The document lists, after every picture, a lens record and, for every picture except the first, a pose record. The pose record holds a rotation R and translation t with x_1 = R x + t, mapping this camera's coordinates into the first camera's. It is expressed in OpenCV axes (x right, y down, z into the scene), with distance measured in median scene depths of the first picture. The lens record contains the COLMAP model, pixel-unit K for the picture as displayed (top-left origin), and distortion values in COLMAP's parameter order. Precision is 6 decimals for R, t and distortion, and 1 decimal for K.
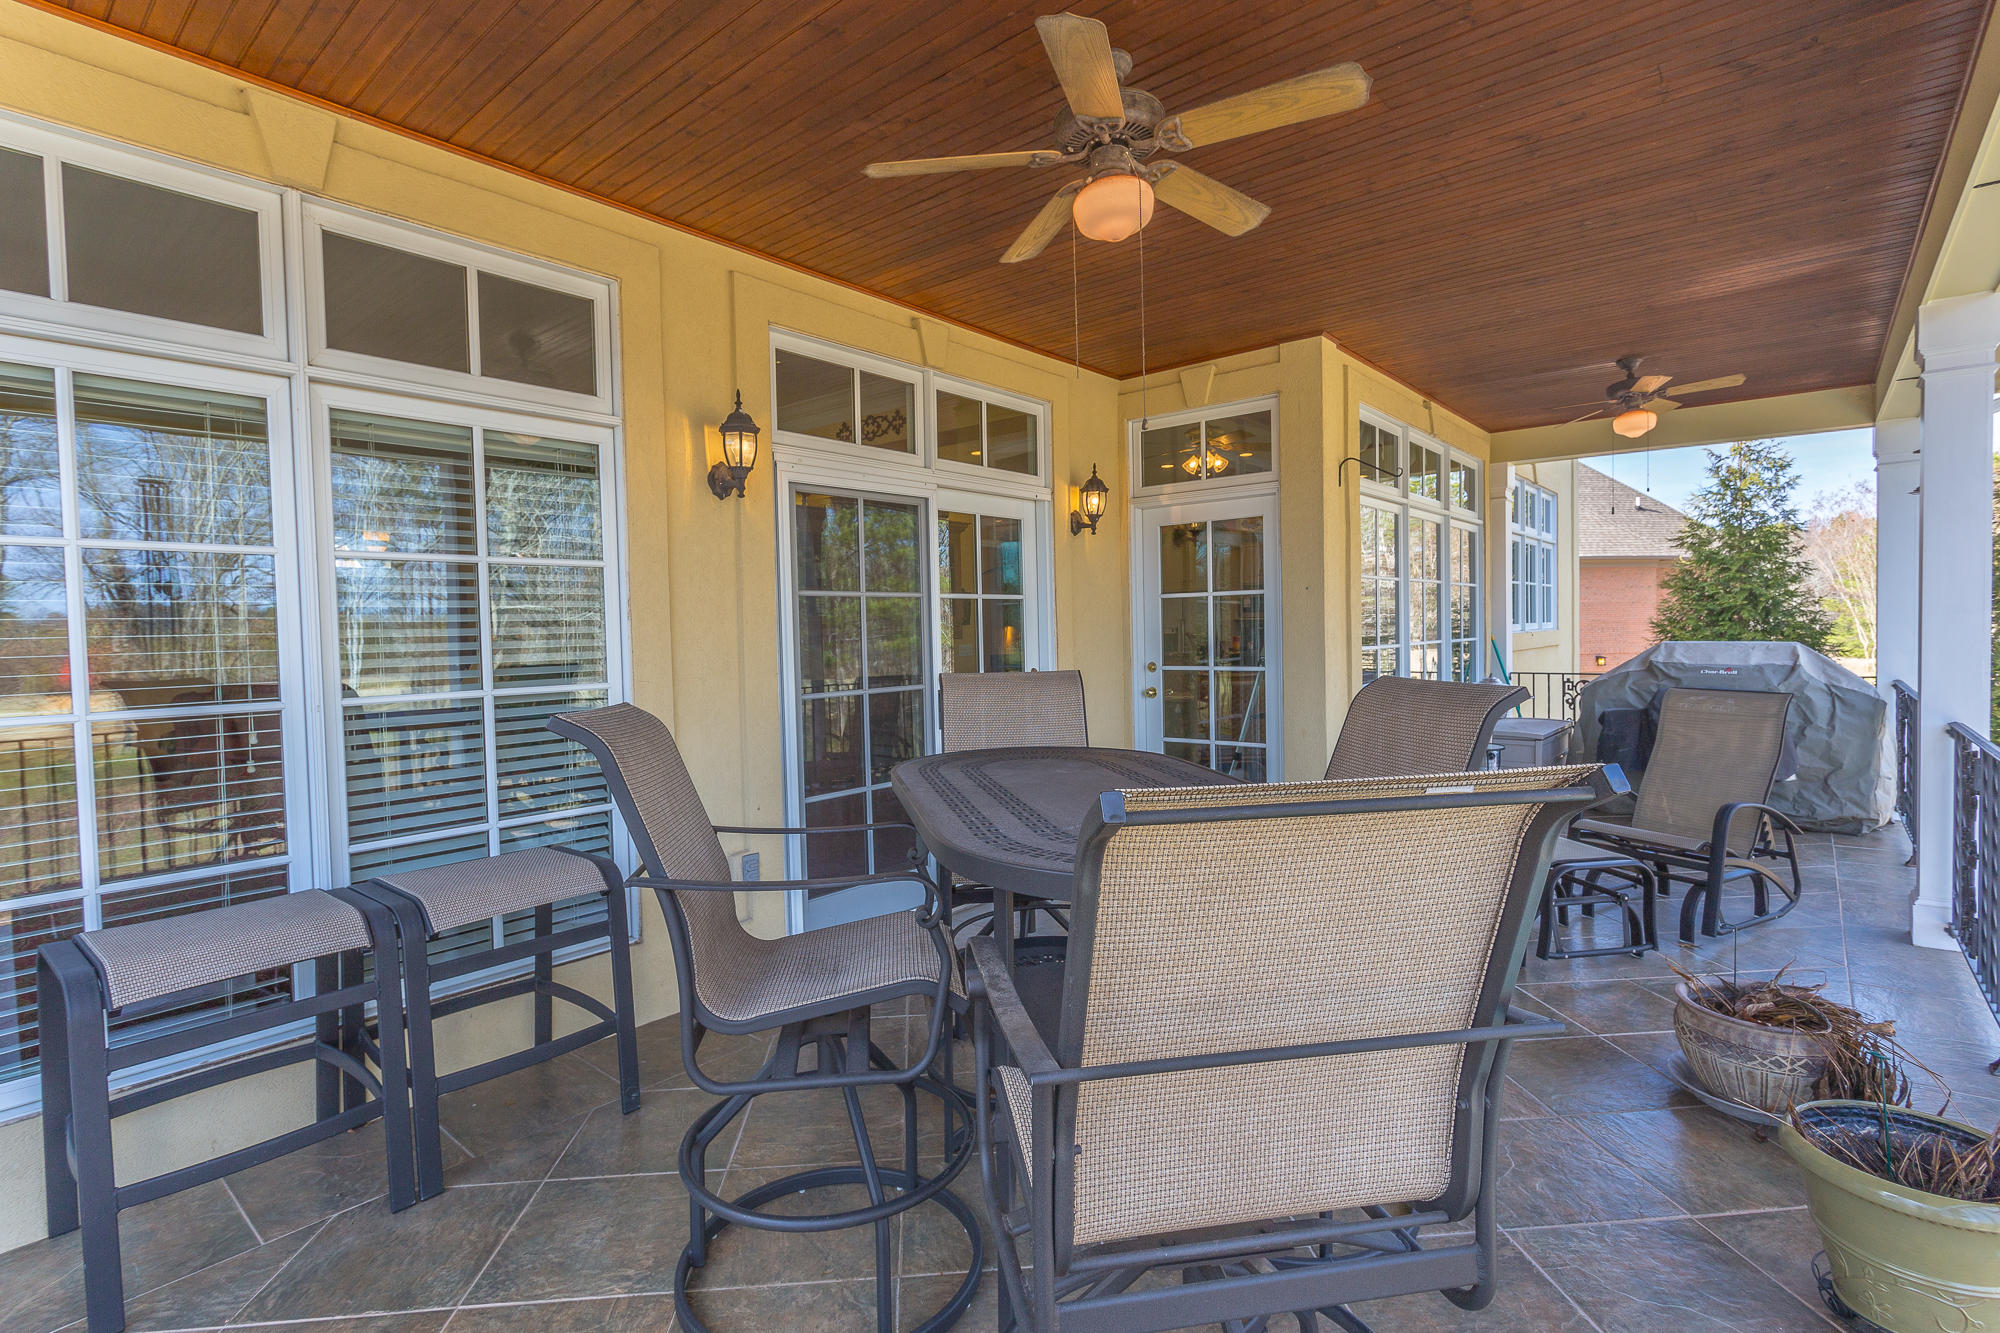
lens RADIAL K [[944.0, 0, 1007.3], [0, 944.0, 649.8], [0, 0, 1]] dist [-0.000684, 0.006016]
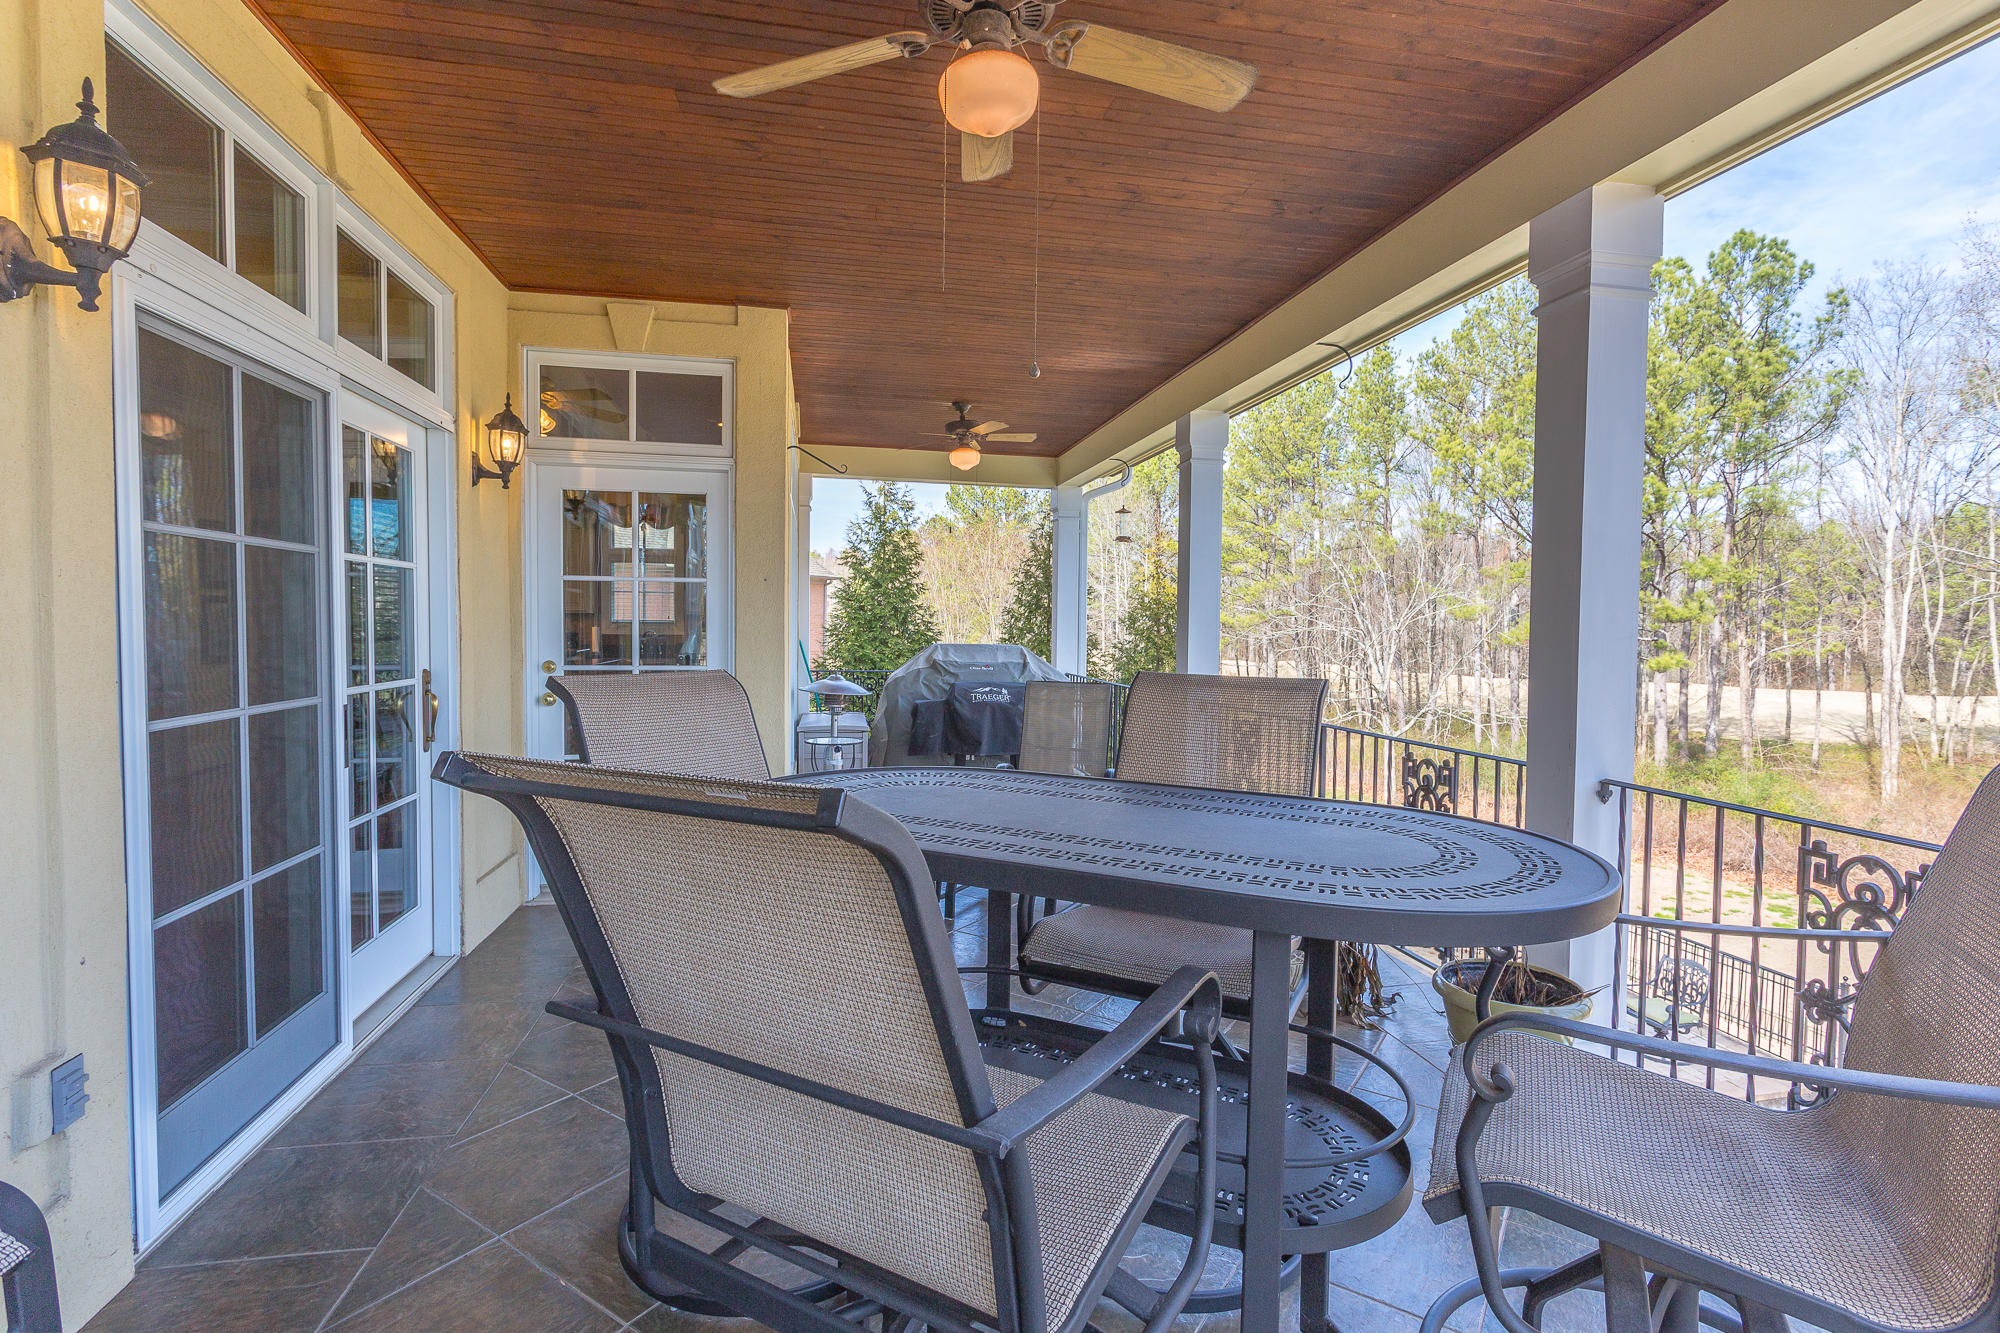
lens RADIAL K [[944.0, 0, 1007.3], [0, 944.0, 649.8], [0, 0, 1]] dist [-0.000684, 0.006016]
pose [[0.629452, 0.006708, 0.777010, -0.235469], [-0.006924, 0.999971, -0.003024, 0.003507], [-0.777009, -0.003477, 0.629480, 0.228765]]
